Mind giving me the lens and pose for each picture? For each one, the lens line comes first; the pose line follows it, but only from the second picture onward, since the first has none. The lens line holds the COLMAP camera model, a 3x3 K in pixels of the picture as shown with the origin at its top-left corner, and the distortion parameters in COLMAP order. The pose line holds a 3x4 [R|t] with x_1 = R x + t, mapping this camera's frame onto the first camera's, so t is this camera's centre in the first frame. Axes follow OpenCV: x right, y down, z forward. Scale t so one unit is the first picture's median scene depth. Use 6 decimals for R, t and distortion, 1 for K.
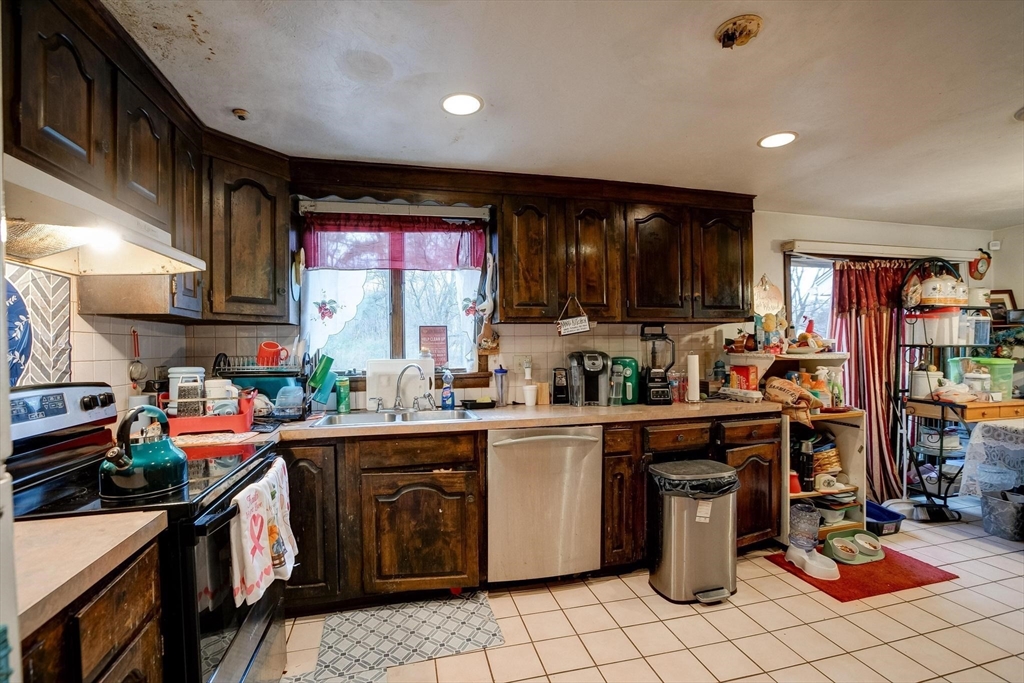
lens RADIAL K [[466.4, 0, 511.6], [0, 466.4, 350.2], [0, 0, 1]] dist [-0.028099, 0.002470]
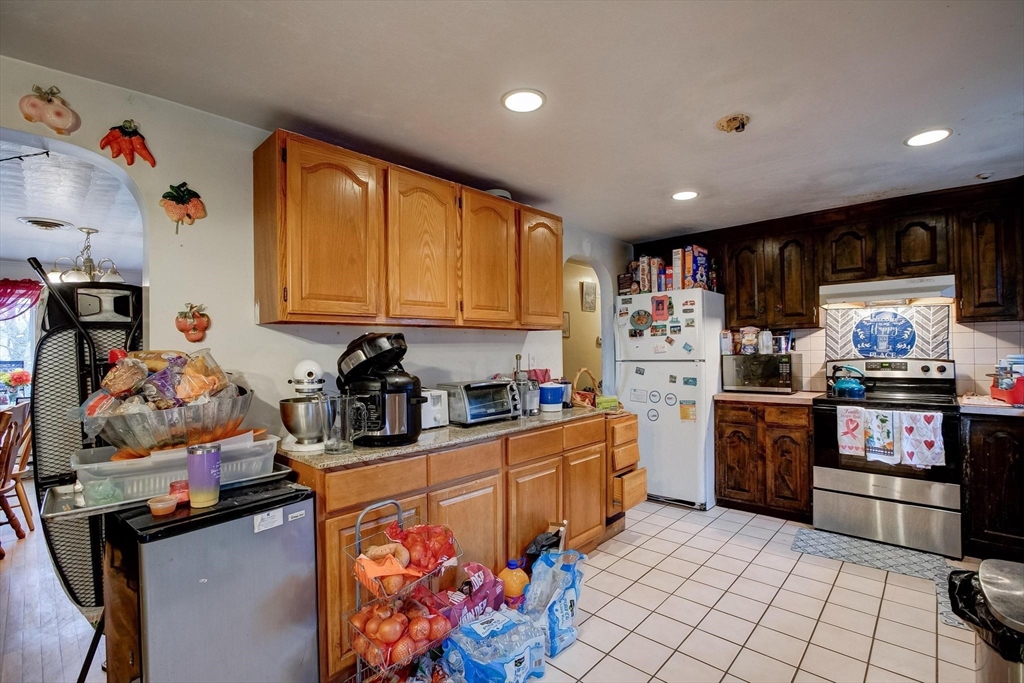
lens RADIAL K [[466.4, 0, 518.4], [0, 466.4, 342.4], [0, 0, 1]] dist [-0.028099, 0.002470]
pose [[-0.824595, 0.015625, -0.565508, 1.171770], [0.021277, 0.999768, -0.003401, -0.022951], [0.565323, -0.014837, -0.824736, 1.113122]]
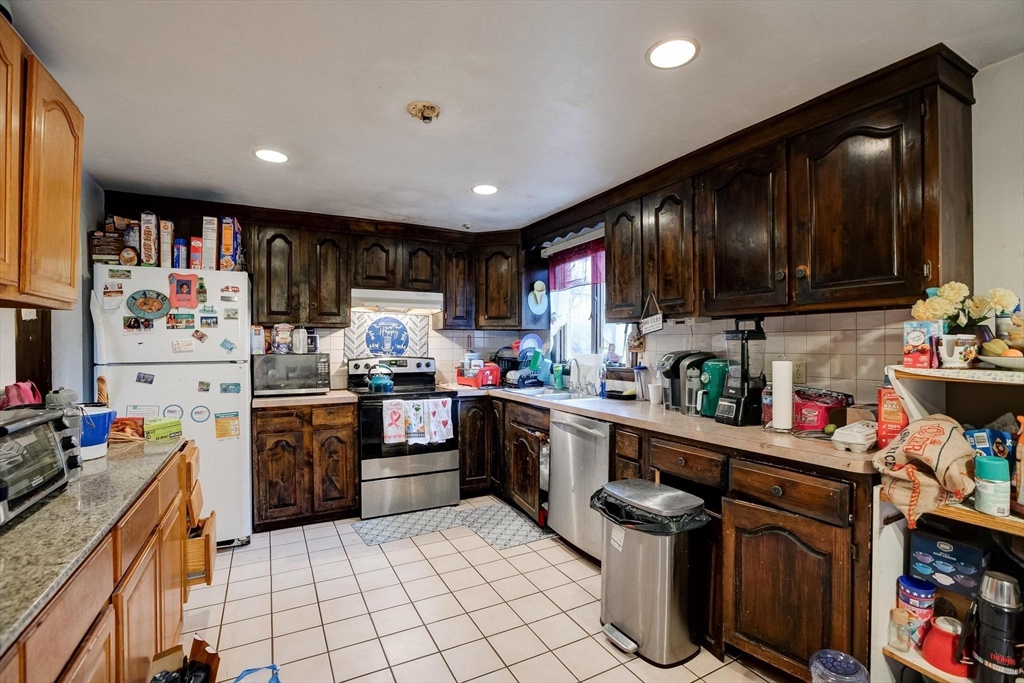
lens RADIAL K [[466.4, 0, 513.2], [0, 466.4, 346.2], [0, 0, 1]] dist [-0.028099, 0.002470]
pose [[0.248436, 0.015768, -0.968520, 1.190705], [-0.009692, 0.999858, 0.013793, -0.021021], [0.968600, 0.005960, 0.248554, 0.577132]]
